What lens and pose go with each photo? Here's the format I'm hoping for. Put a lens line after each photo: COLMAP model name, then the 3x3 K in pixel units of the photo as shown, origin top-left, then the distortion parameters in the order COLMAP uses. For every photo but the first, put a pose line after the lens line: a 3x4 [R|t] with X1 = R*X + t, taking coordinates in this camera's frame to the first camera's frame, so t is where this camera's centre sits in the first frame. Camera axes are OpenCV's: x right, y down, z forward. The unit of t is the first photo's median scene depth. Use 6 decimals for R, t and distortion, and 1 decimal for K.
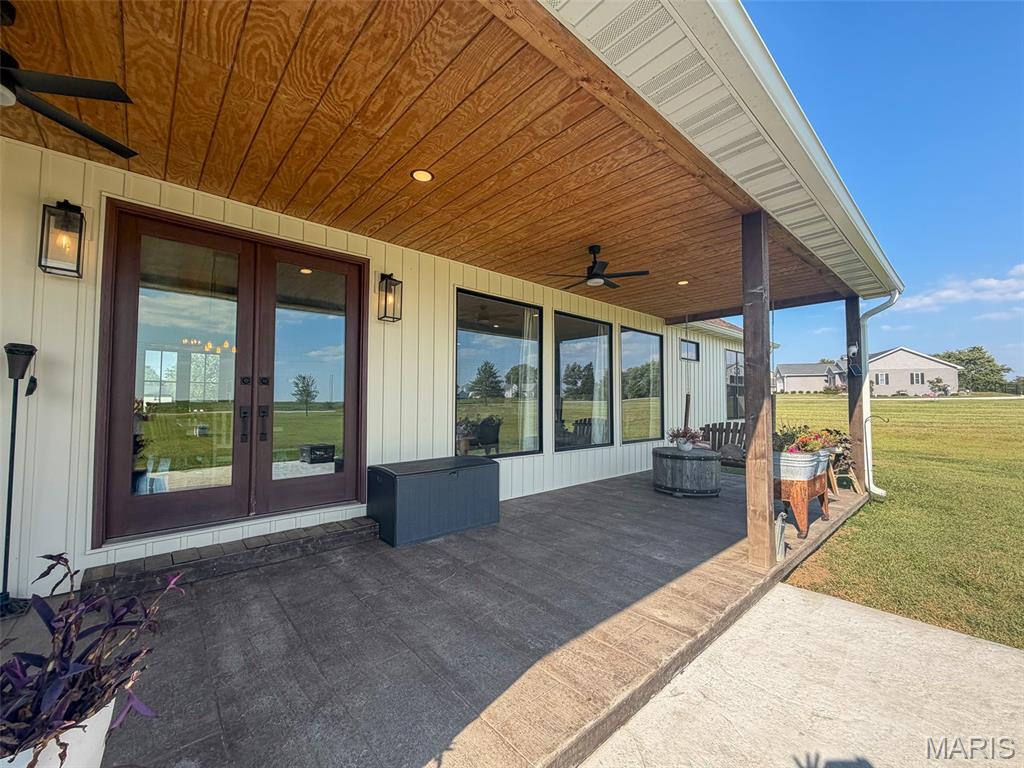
lens RADIAL K [[411.1, 0, 503.3], [0, 411.1, 383.5], [0, 0, 1]] dist [-0.001311, 0.000118]
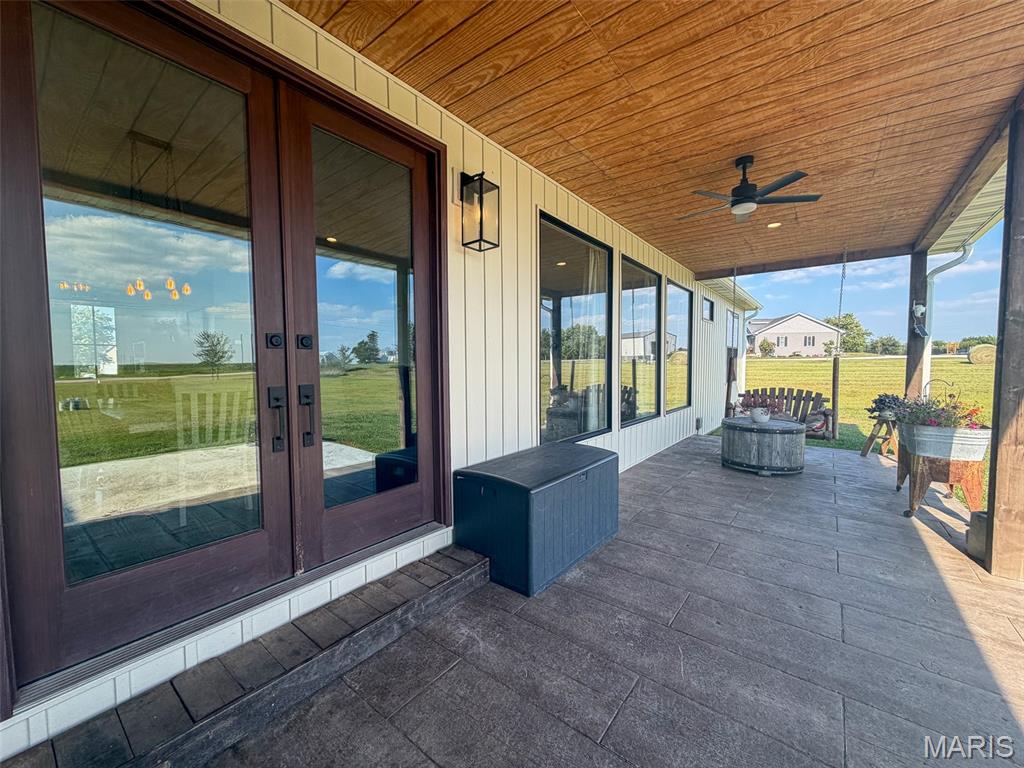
lens RADIAL K [[411.1, 0, 503.7], [0, 411.1, 384.1], [0, 0, 1]] dist [-0.001311, 0.000118]
pose [[0.983171, -0.017534, 0.181845, -0.352008], [0.000511, 0.995643, 0.093243, -0.000282], [-0.182688, -0.091580, 0.978896, 0.333948]]
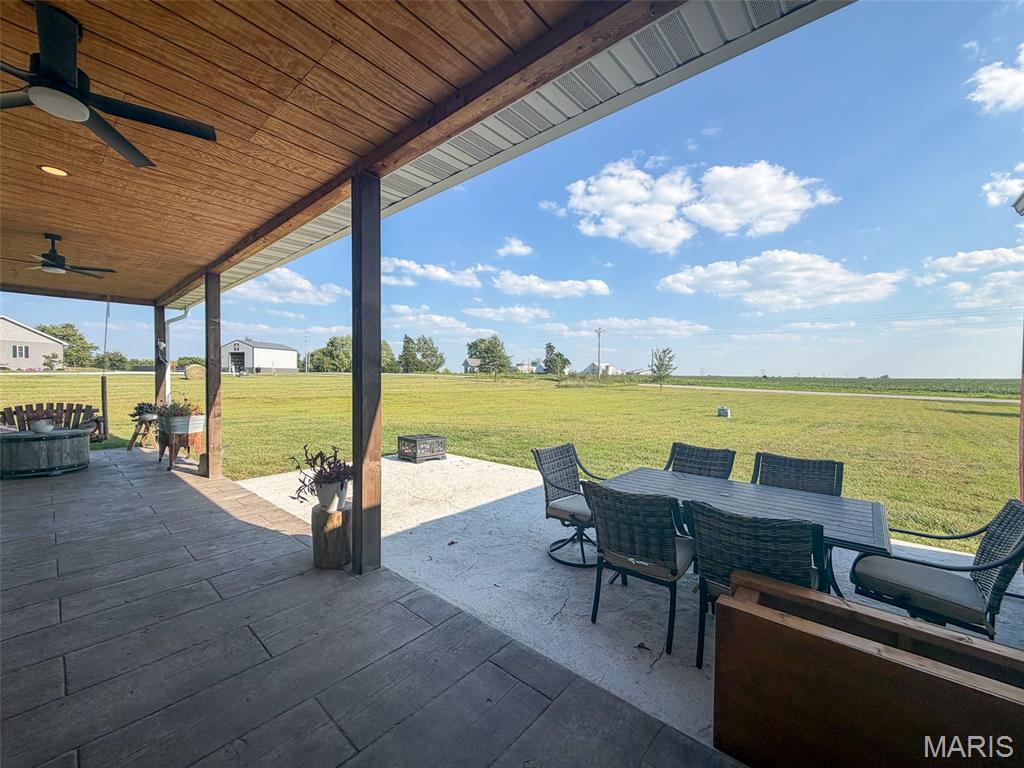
lens RADIAL K [[411.1, 0, 516.5], [0, 411.1, 382.5], [0, 0, 1]] dist [-0.001311, 0.000118]
pose [[-0.139853, -0.016832, 0.990029, -0.984835], [-0.044998, 0.998931, 0.010627, -0.031900], [-0.989149, -0.043063, -0.140461, -0.010546]]
